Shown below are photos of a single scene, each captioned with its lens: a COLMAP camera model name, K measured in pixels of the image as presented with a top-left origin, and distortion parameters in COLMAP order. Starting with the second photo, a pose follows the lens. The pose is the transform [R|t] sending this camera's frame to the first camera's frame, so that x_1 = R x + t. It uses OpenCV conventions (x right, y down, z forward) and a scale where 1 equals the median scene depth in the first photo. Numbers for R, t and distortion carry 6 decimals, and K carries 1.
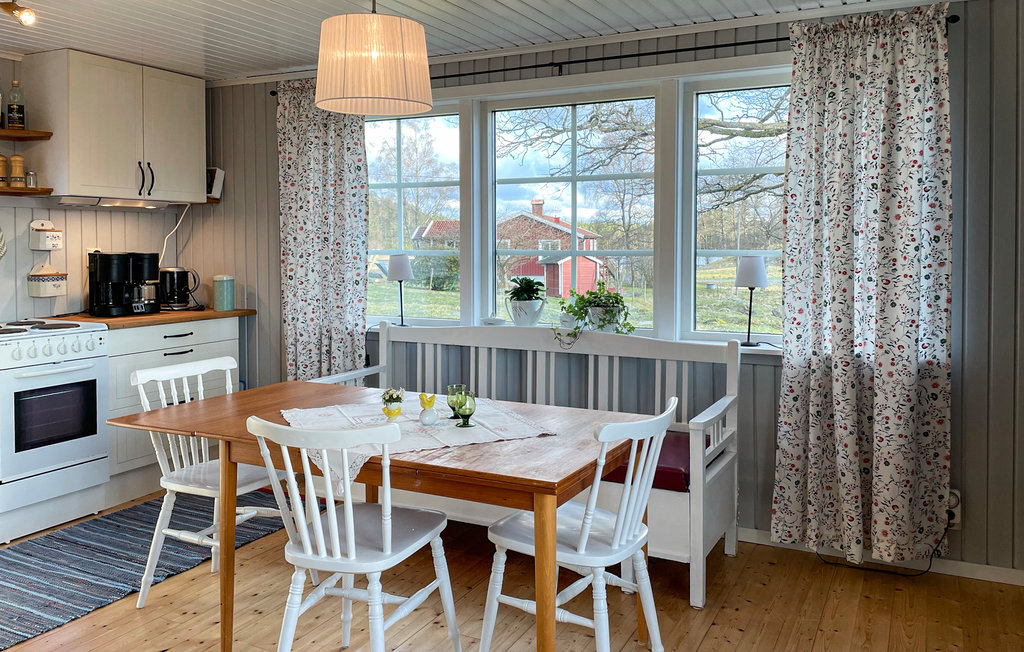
lens RADIAL K [[817.2, 0, 488.9], [0, 817.2, 277.6], [0, 0, 1]] dist [0.060220, -0.058154]
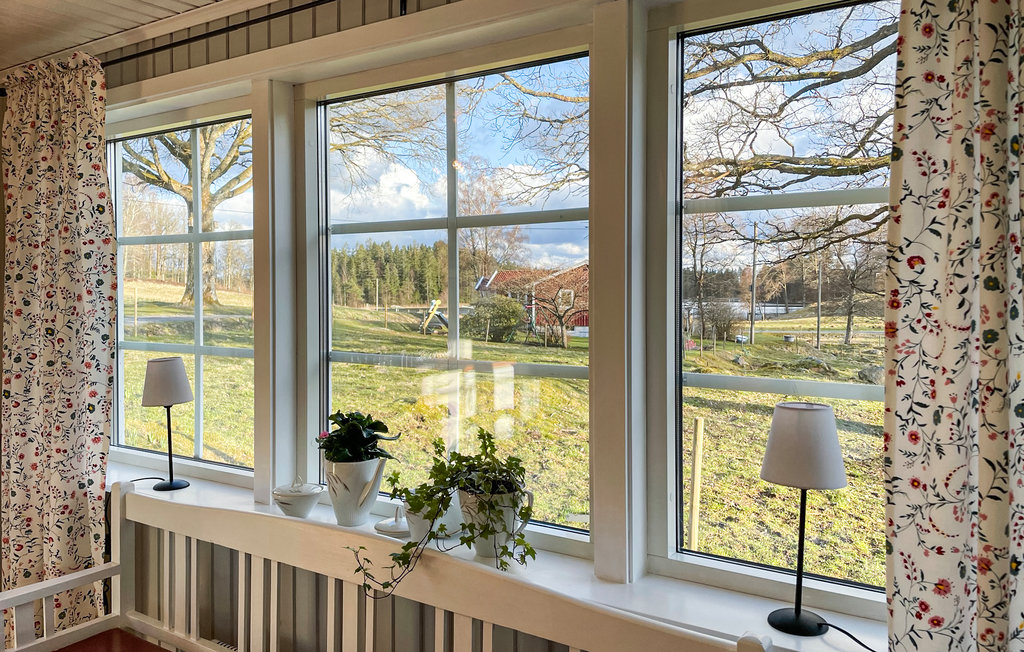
lens RADIAL K [[817.2, 0, 444.6], [0, 817.2, 306.9], [0, 0, 1]] dist [0.060220, -0.058154]
pose [[0.991224, 0.002305, -0.132170, 0.188194], [-0.005552, 0.999692, -0.024202, -0.061506], [0.132073, 0.024723, 0.990932, 0.542399]]
